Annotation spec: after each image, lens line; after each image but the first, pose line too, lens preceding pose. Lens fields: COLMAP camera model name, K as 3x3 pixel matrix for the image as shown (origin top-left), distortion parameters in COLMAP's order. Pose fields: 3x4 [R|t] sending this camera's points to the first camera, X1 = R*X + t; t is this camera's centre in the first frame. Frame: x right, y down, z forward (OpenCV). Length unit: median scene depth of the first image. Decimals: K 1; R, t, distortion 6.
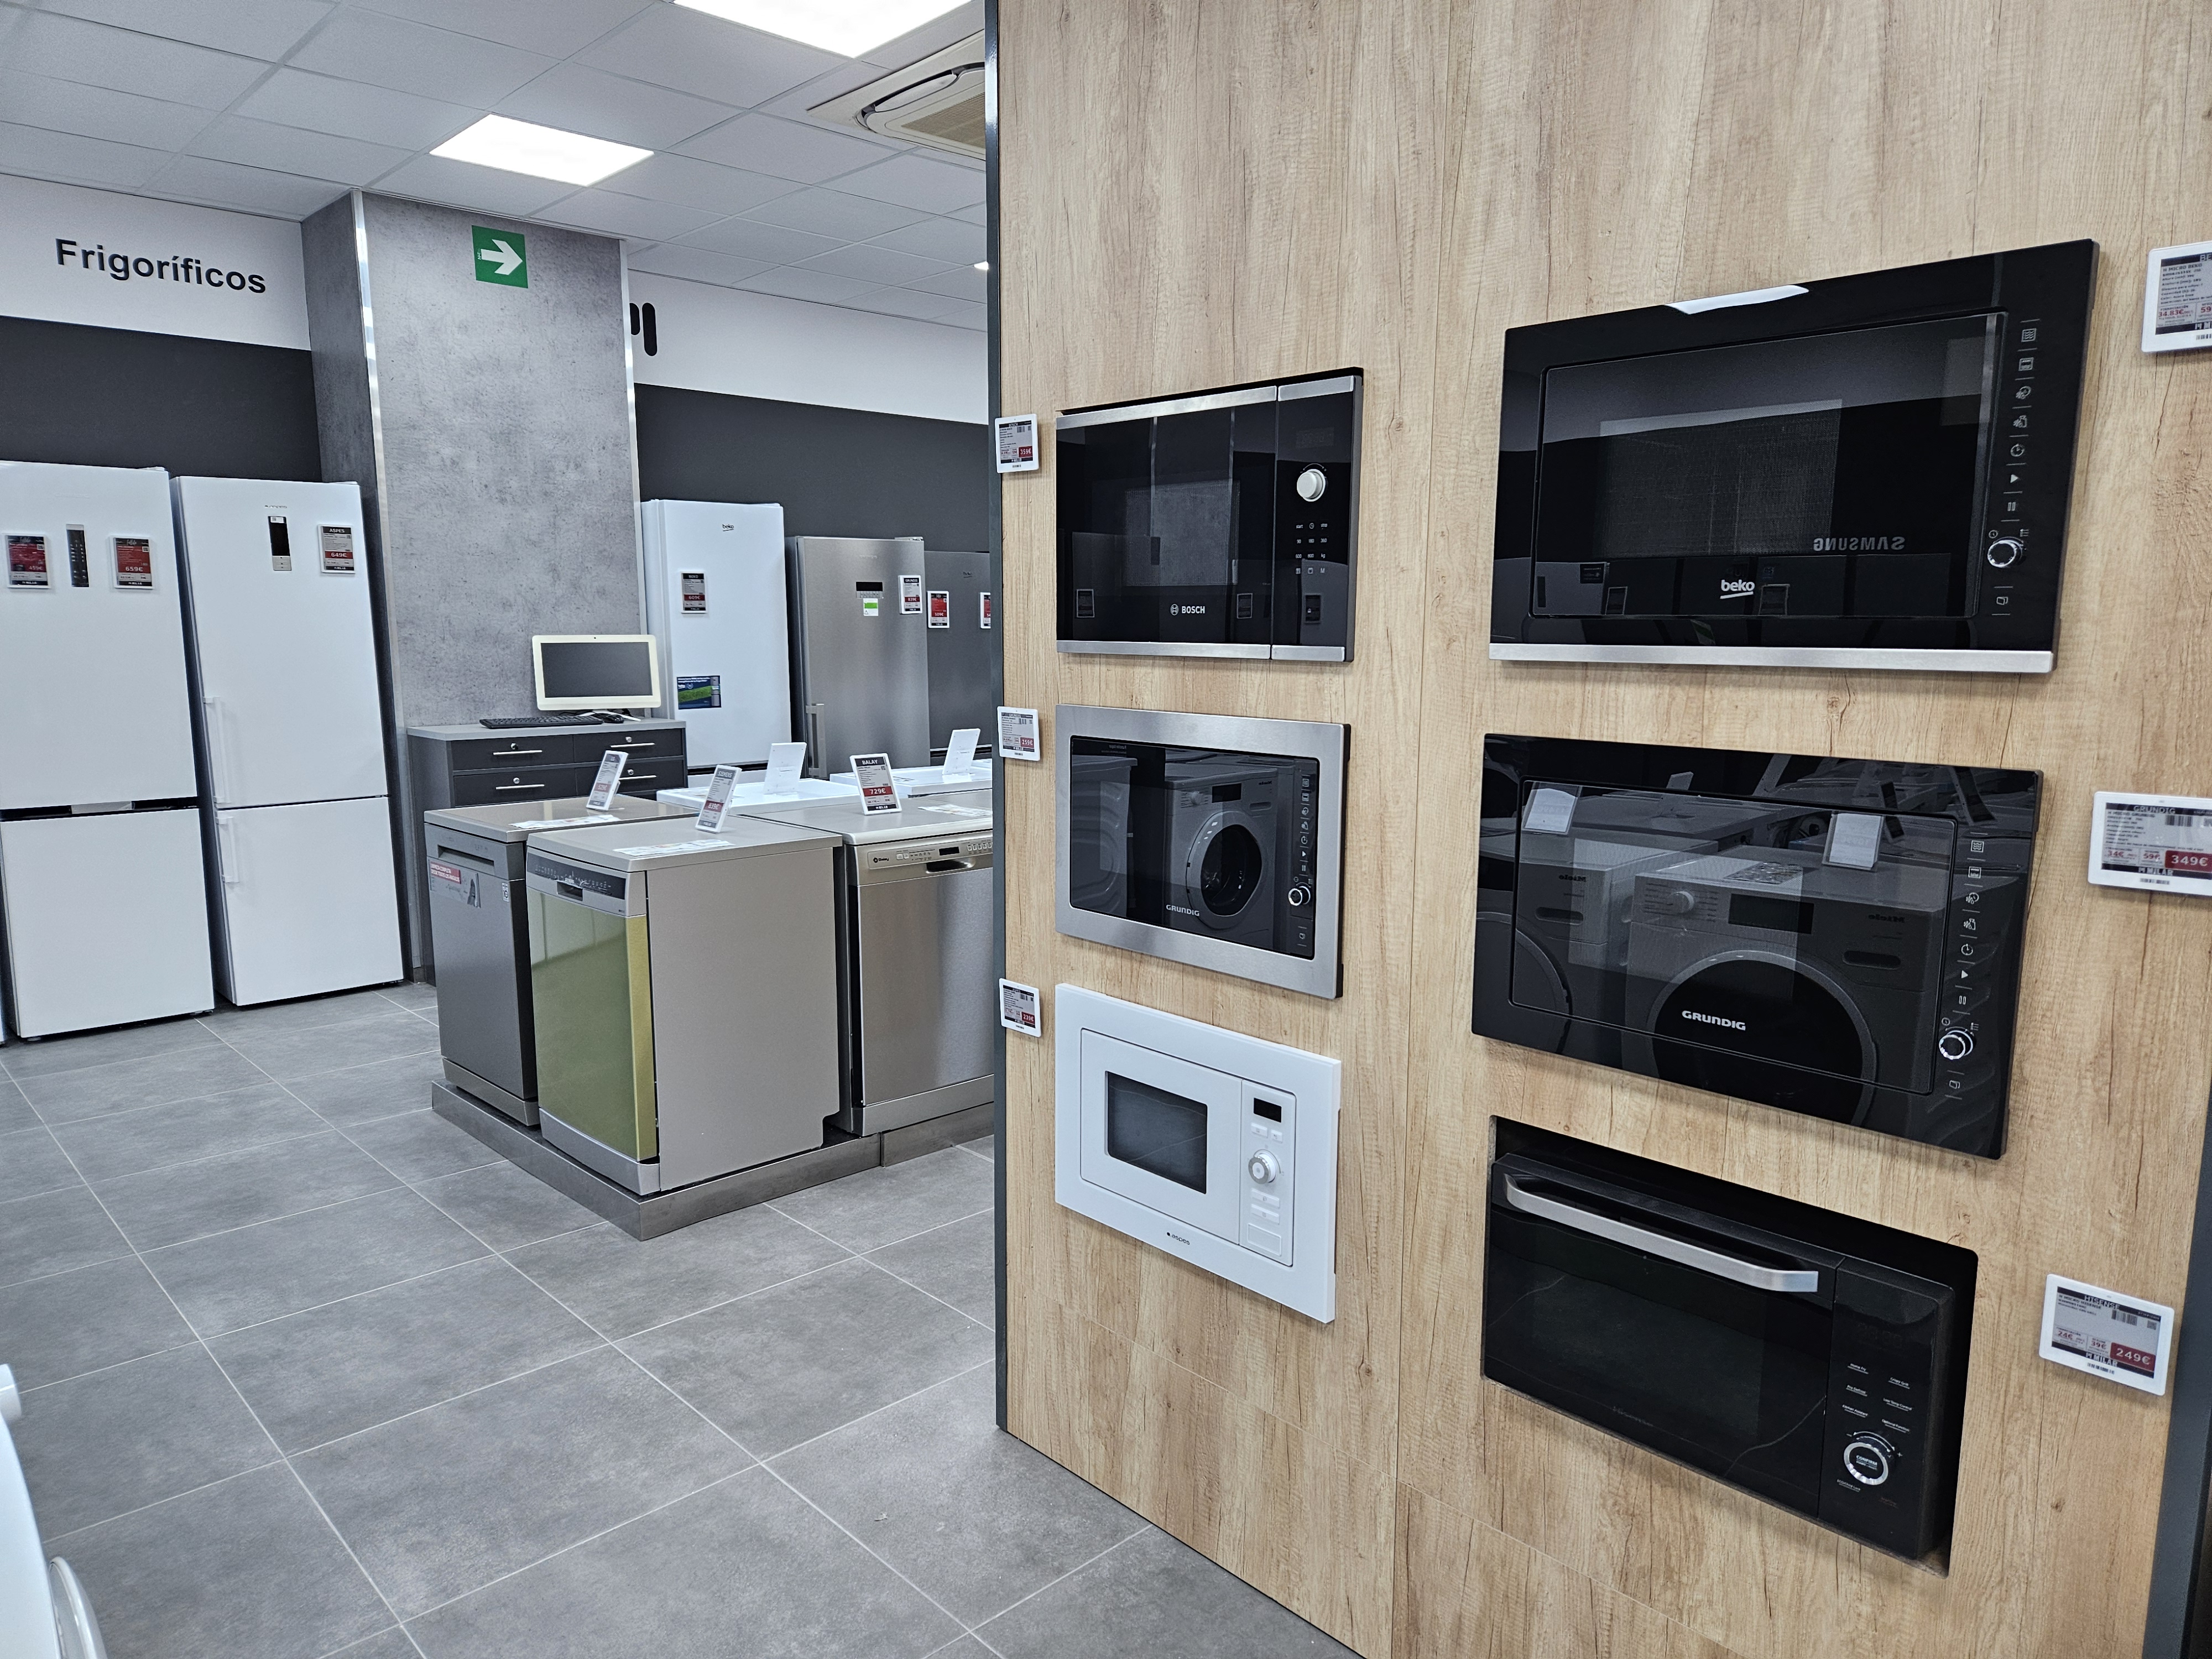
lens RADIAL K [[1482.6, 0, 1124.0], [0, 1482.6, 839.4], [0, 0, 1]] dist [0.051193, -0.040685]
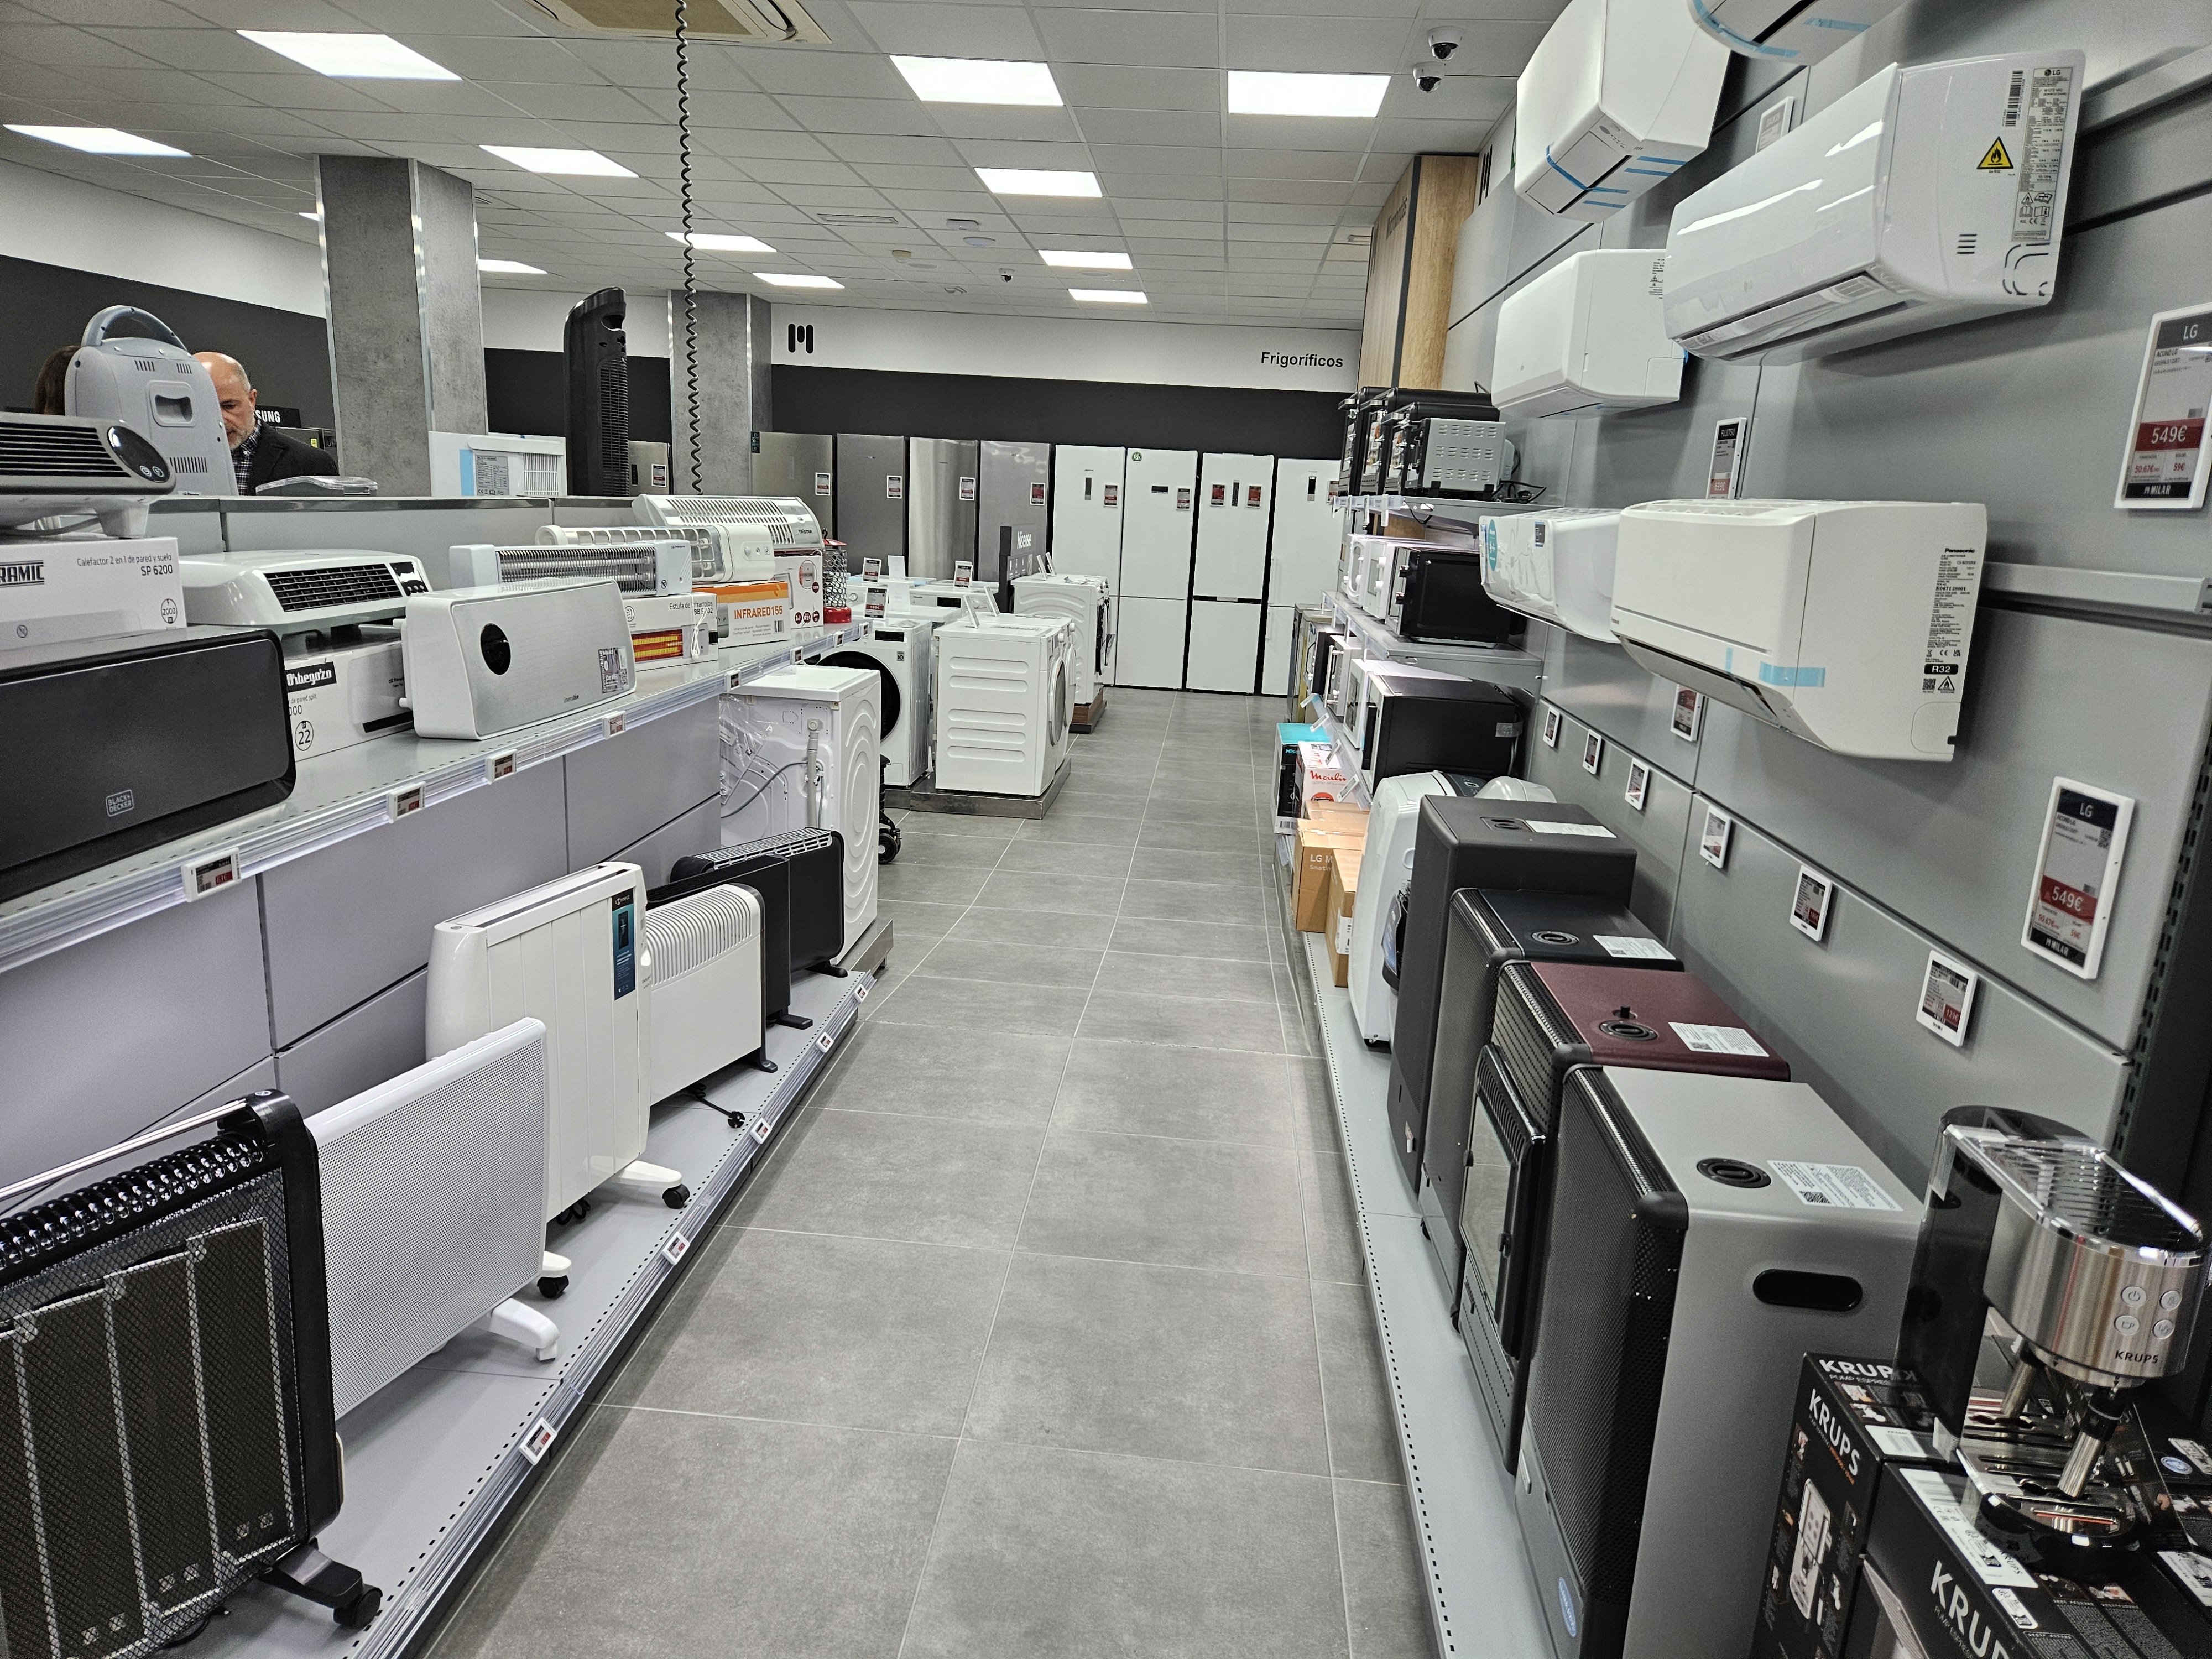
lens RADIAL K [[1482.6, 0, 1112.1], [0, 1482.6, 886.2], [0, 0, 1]] dist [0.051193, -0.040685]
pose [[0.670310, 0.224645, -0.707262, 0.951329], [-0.162064, 0.974388, 0.155894, 0.082621], [0.724168, 0.010125, 0.689549, -0.746976]]
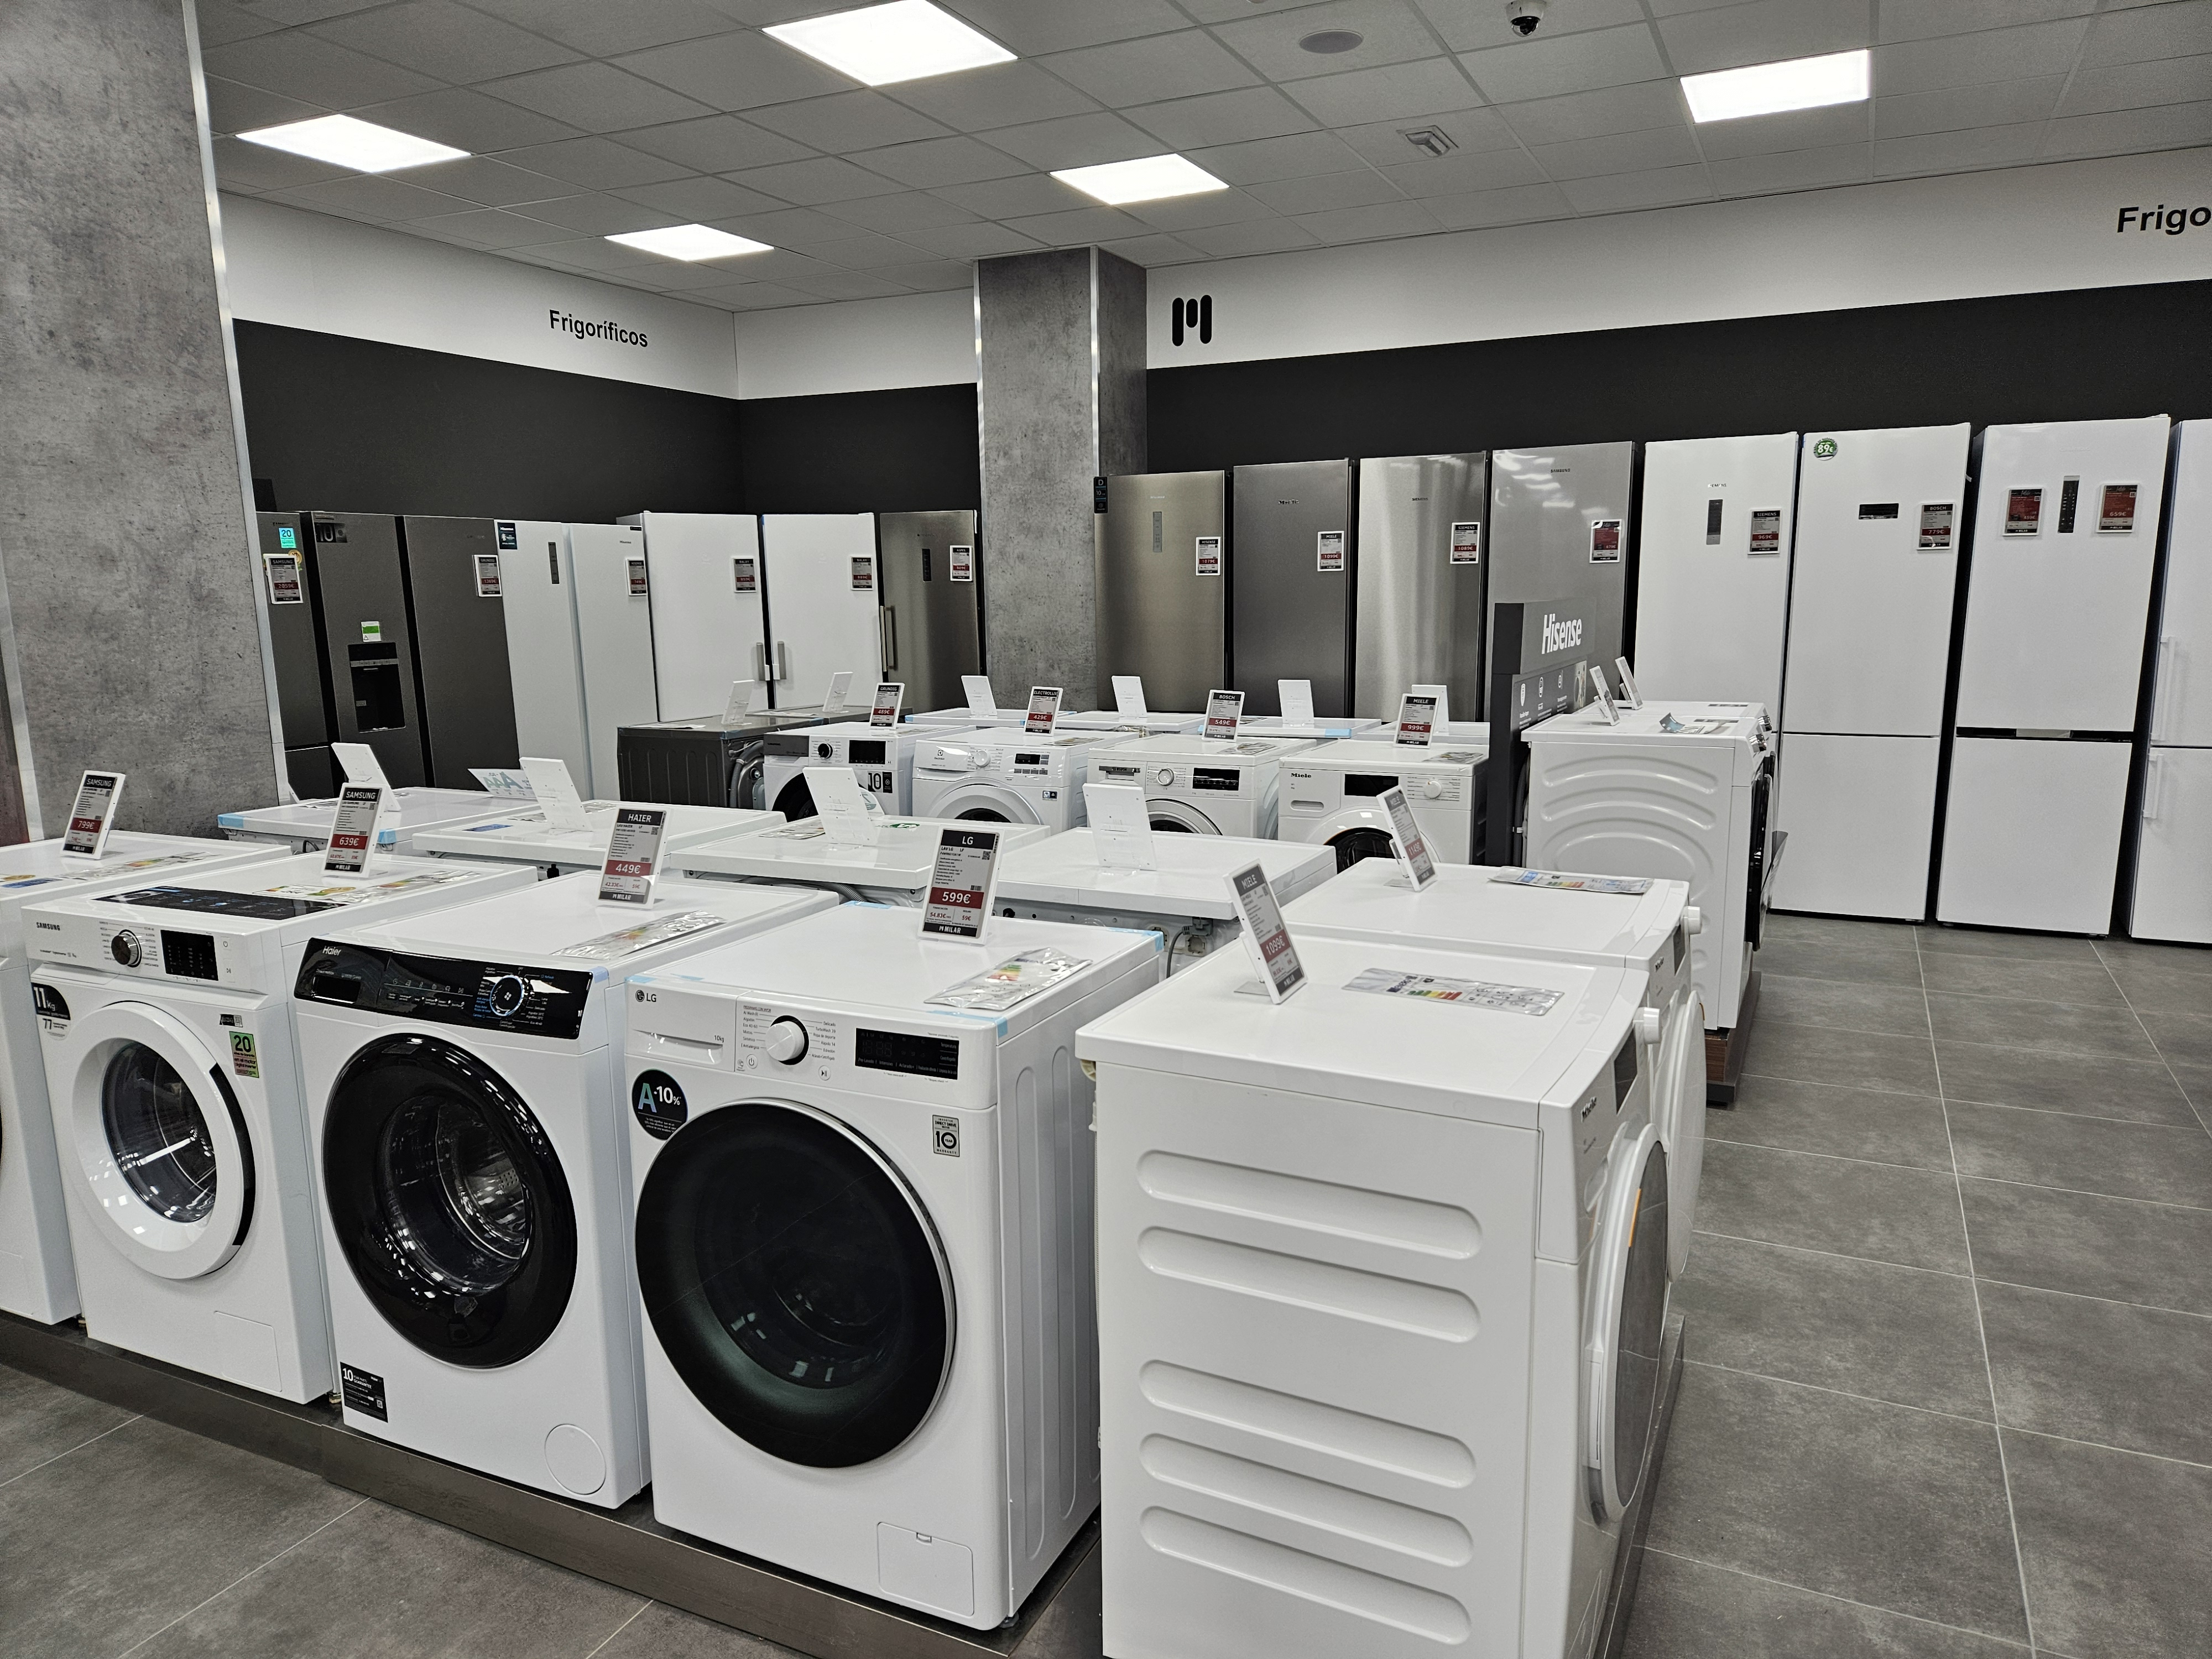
lens RADIAL K [[1482.6, 0, 1107.4], [0, 1482.6, 849.5], [0, 0, 1]] dist [0.051193, -0.040685]
pose [[0.349229, 0.163466, -0.922669, 0.111623], [-0.127670, 0.983784, 0.125971, 0.011014], [0.928299, 0.073804, 0.364436, -0.036036]]
